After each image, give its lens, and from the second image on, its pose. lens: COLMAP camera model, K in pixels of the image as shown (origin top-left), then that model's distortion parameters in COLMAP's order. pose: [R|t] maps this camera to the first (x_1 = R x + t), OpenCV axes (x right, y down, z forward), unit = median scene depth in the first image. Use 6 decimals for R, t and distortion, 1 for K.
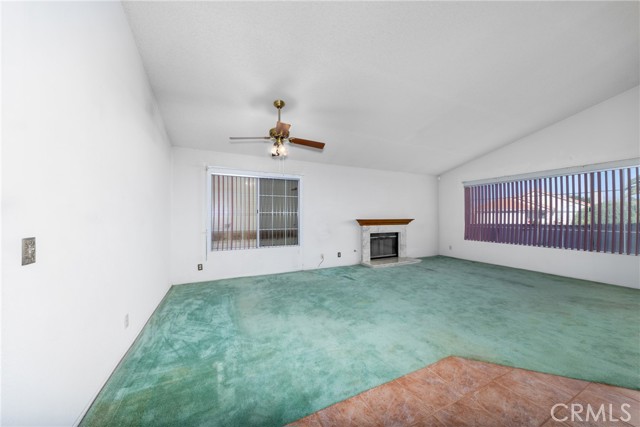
lens RADIAL K [[219.4, 0, 319.9], [0, 219.4, 215.2], [0, 0, 1]] dist [0.002985, -0.000249]
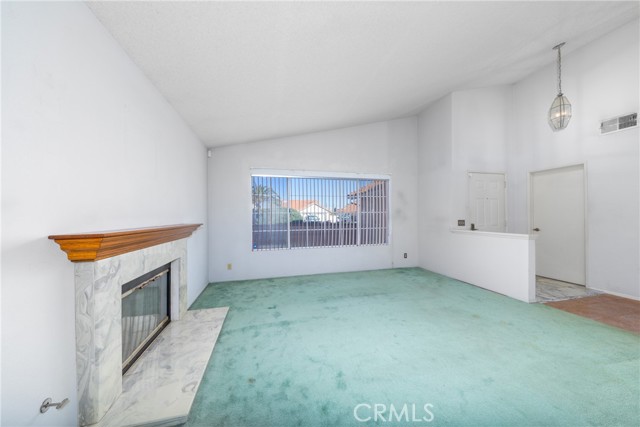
lens RADIAL K [[219.4, 0, 318.6], [0, 219.4, 216.0], [0, 0, 1]] dist [0.002985, -0.000249]
pose [[0.192724, 0.005950, 0.981235, 0.021911], [-0.004446, 0.999977, -0.005190, 0.001768], [-0.981243, -0.003363, 0.192746, 0.725084]]
